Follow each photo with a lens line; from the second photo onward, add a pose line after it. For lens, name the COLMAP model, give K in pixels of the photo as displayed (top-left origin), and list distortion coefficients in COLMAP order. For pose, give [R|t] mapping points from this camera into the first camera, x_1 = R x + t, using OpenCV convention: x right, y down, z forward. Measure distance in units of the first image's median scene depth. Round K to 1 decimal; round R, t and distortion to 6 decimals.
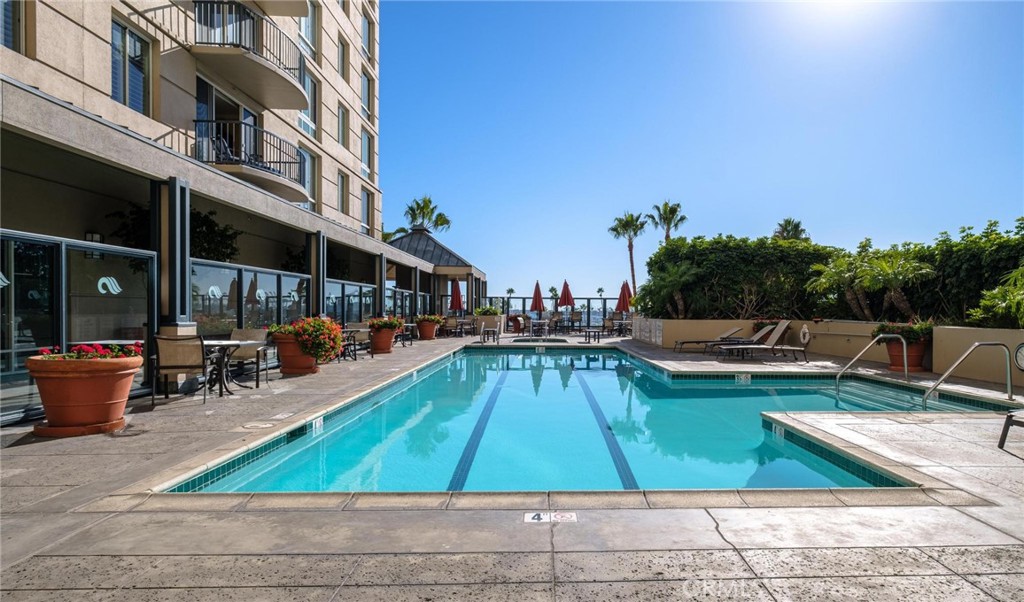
lens RADIAL K [[621.0, 0, 512.6], [0, 621.0, 303.9], [0, 0, 1]] dist [-0.002472, 0.001629]
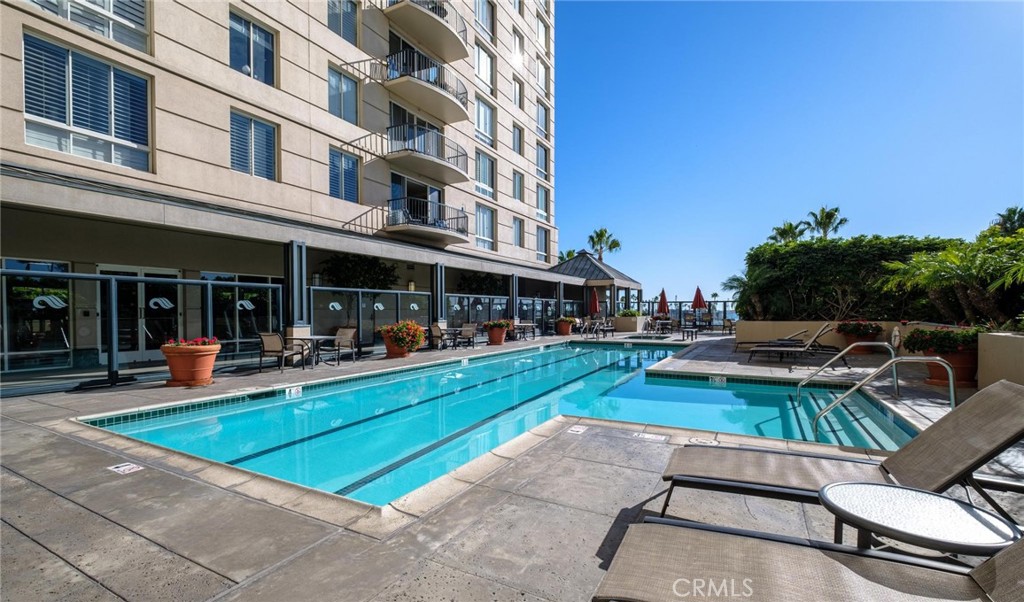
lens RADIAL K [[444.4, 0, 512.7], [0, 444.4, 308.3], [0, 0, 1]] dist [-0.002968, -0.000745]
pose [[0.854377, -0.014467, -0.519452, 0.269502], [0.016698, 0.999861, -0.000383, -0.002625], [0.519385, -0.008347, 0.854500, 0.116081]]
